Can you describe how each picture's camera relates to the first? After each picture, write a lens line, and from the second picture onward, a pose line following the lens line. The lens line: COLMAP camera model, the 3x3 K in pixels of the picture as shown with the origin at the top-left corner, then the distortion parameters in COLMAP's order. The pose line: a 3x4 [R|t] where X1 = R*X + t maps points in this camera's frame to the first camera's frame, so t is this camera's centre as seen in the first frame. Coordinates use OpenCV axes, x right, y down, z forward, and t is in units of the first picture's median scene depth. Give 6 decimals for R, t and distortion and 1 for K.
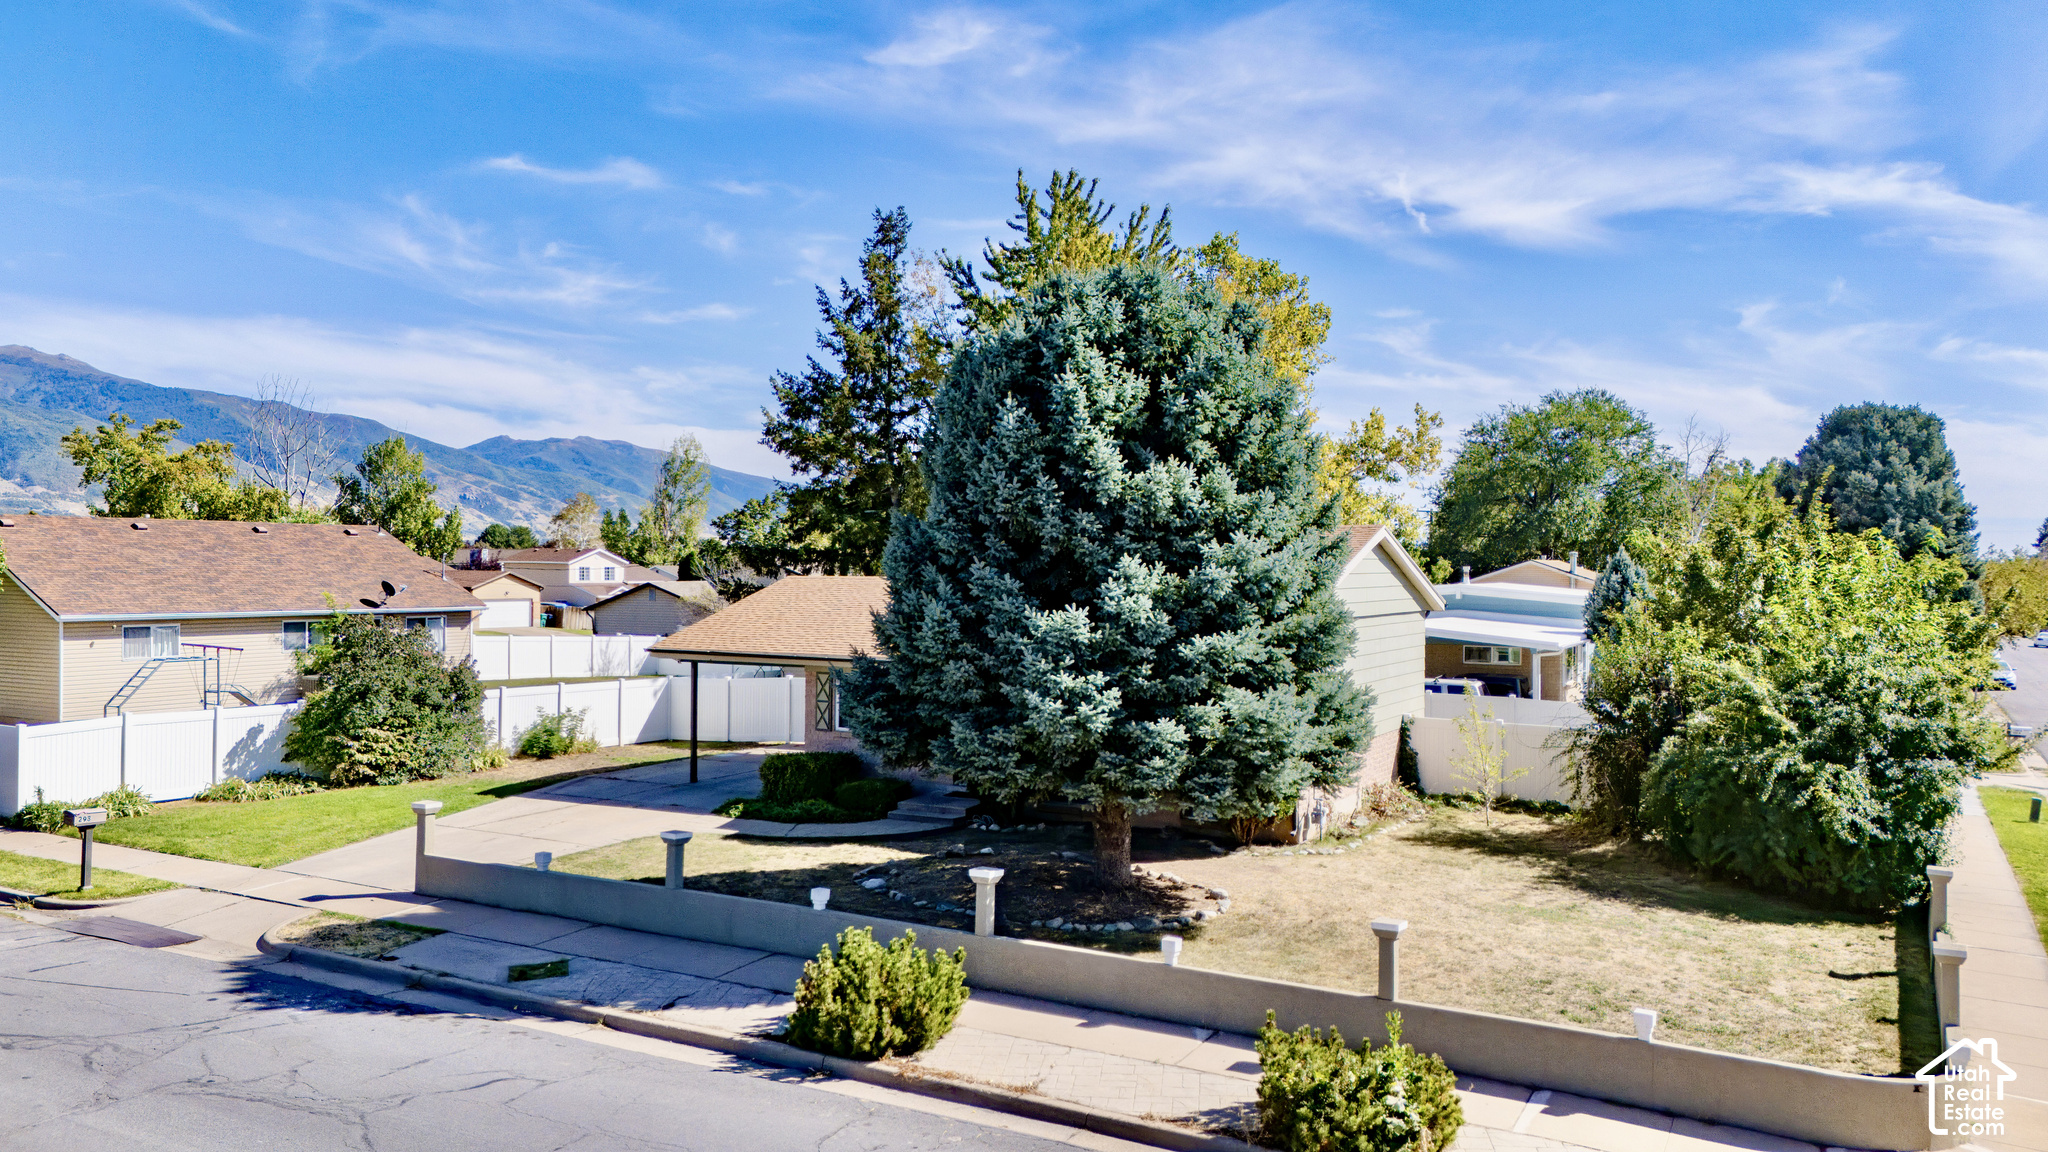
lens RADIAL K [[1503.0, 0, 1024.0], [0, 1503.0, 576.0], [0, 0, 1]] dist [0.102601, -0.111357]
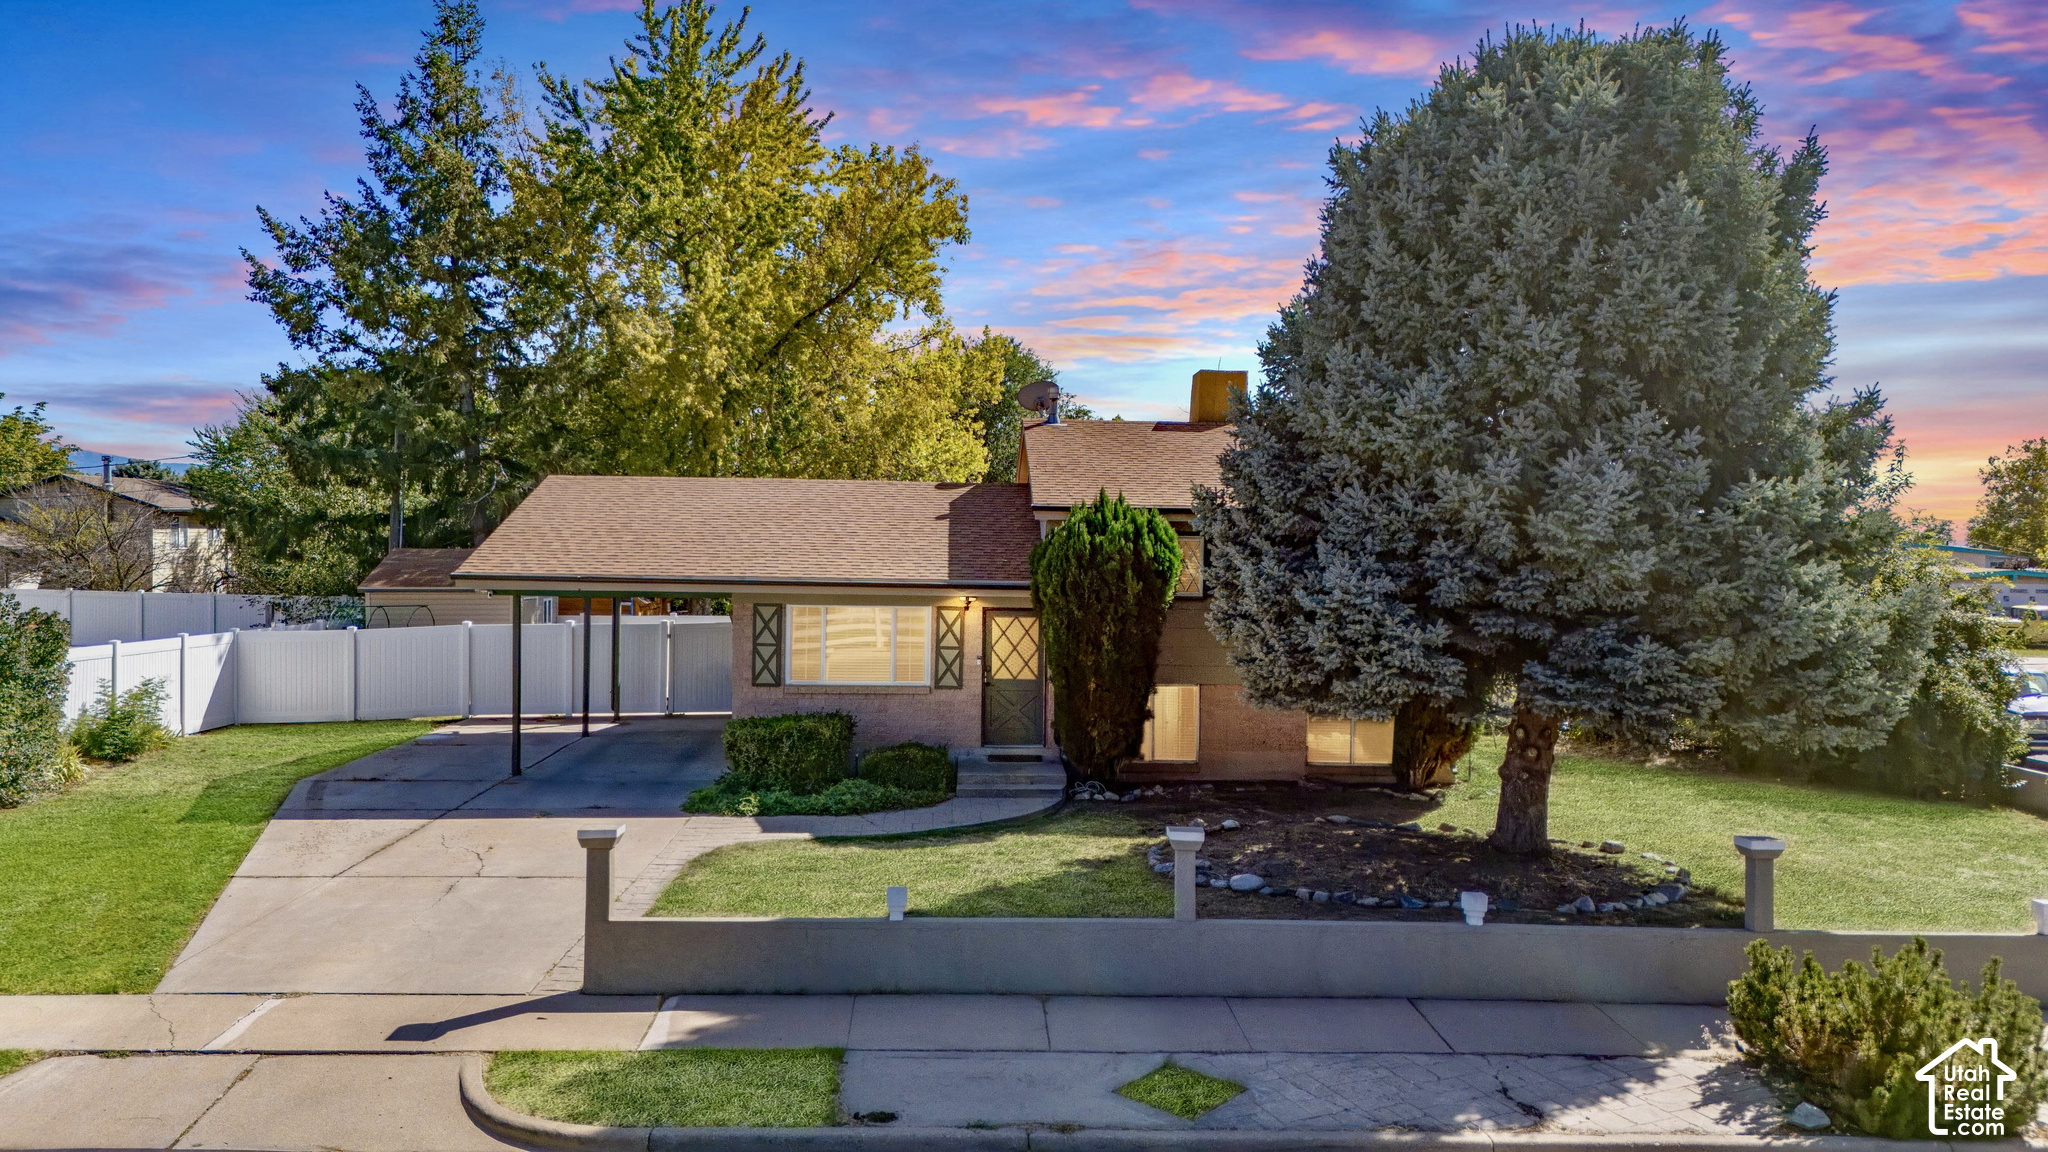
lens RADIAL K [[1503.0, 0, 1024.0], [0, 1503.0, 576.0], [0, 0, 1]] dist [0.102601, -0.111357]
pose [[0.846769, -0.008517, 0.531892, -0.659678], [-0.004595, 0.999717, 0.023324, 0.055682], [-0.531940, -0.022194, 0.846491, 0.554037]]
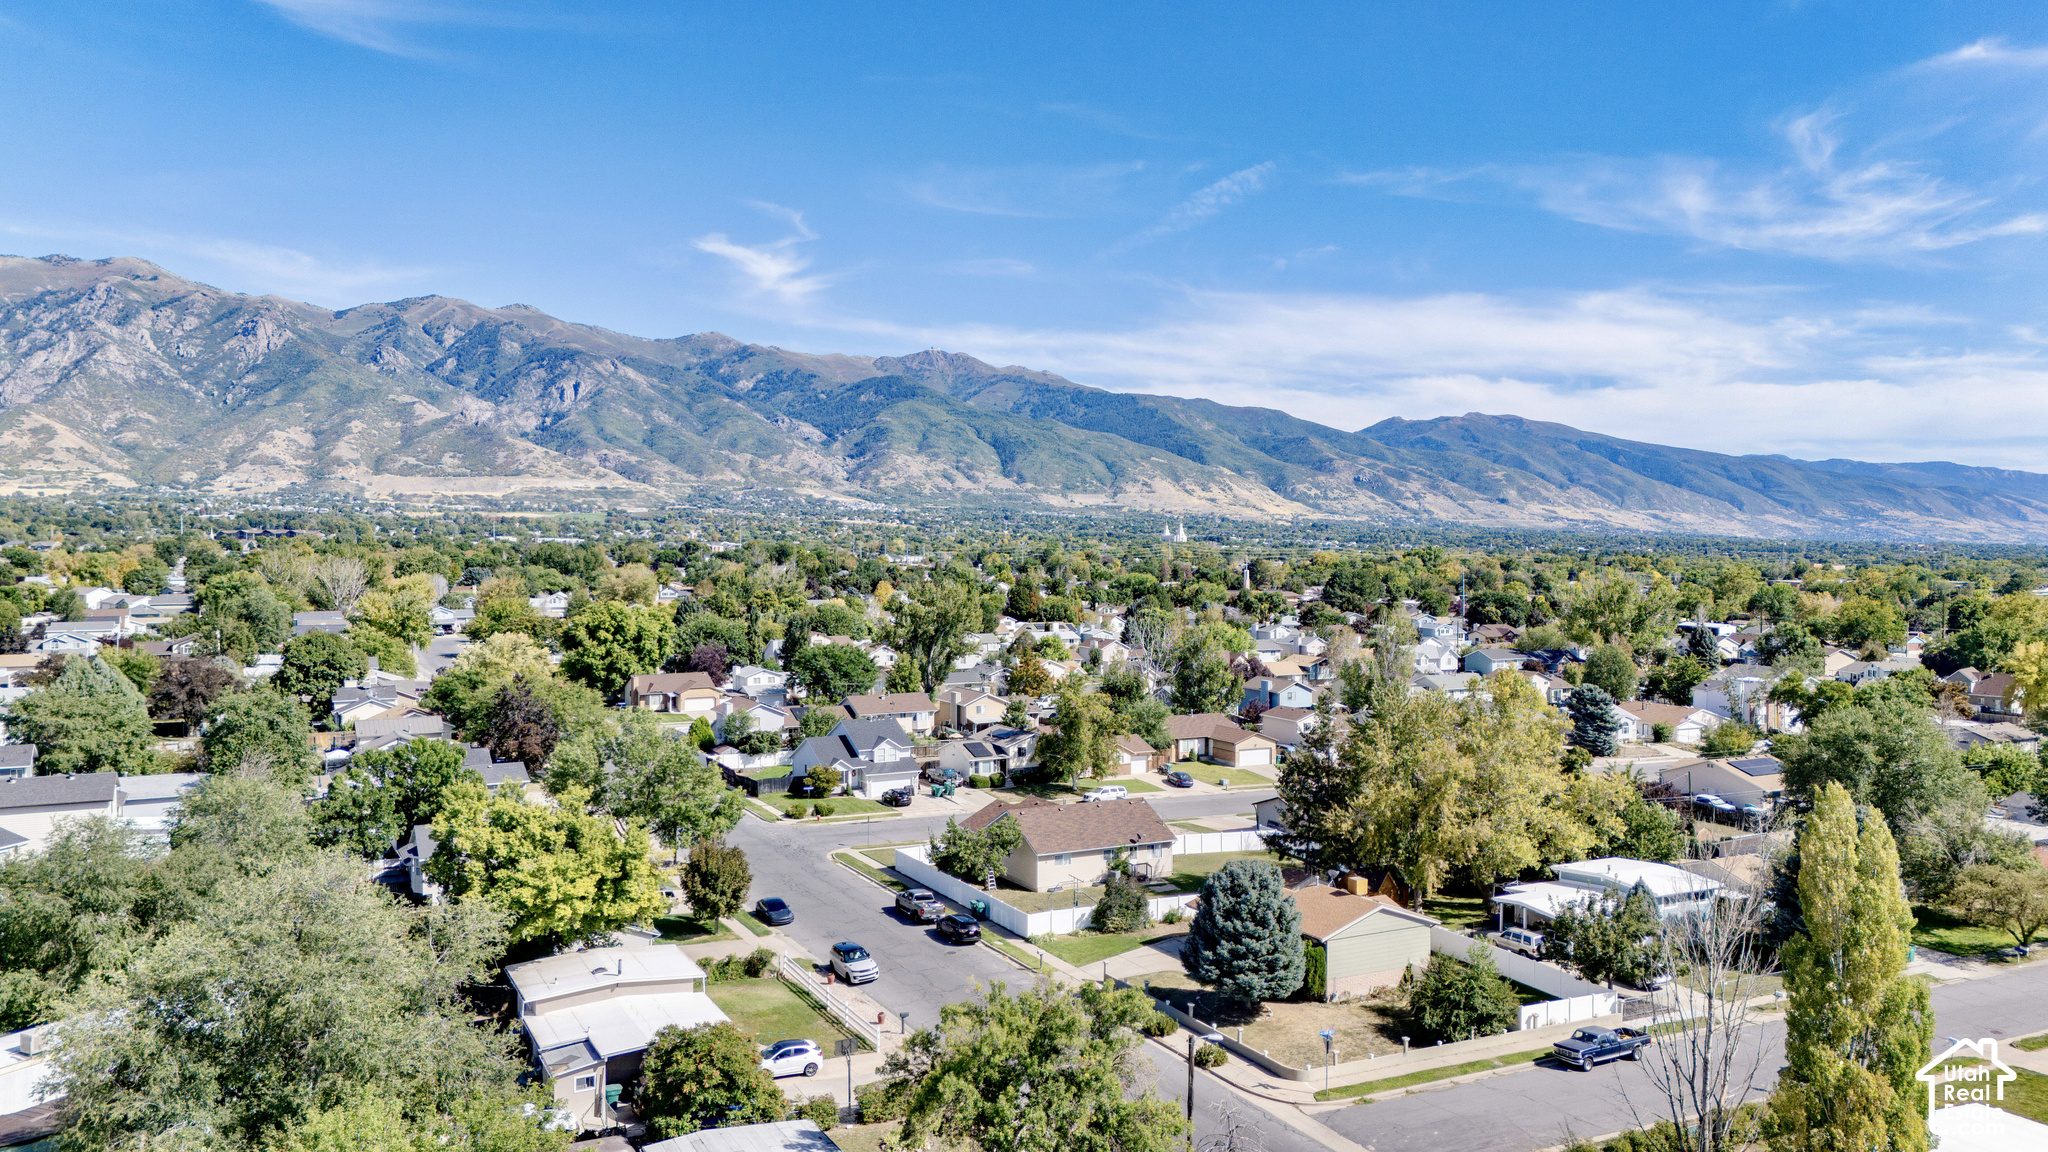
lens RADIAL K [[1503.0, 0, 1024.0], [0, 1503.0, 576.0], [0, 0, 1]] dist [0.102601, -0.111357]
pose [[0.840136, 0.006854, -0.542333, 1.933702], [0.003592, 0.999828, 0.018200, -1.141205], [0.542364, -0.017238, 0.839967, -3.026691]]
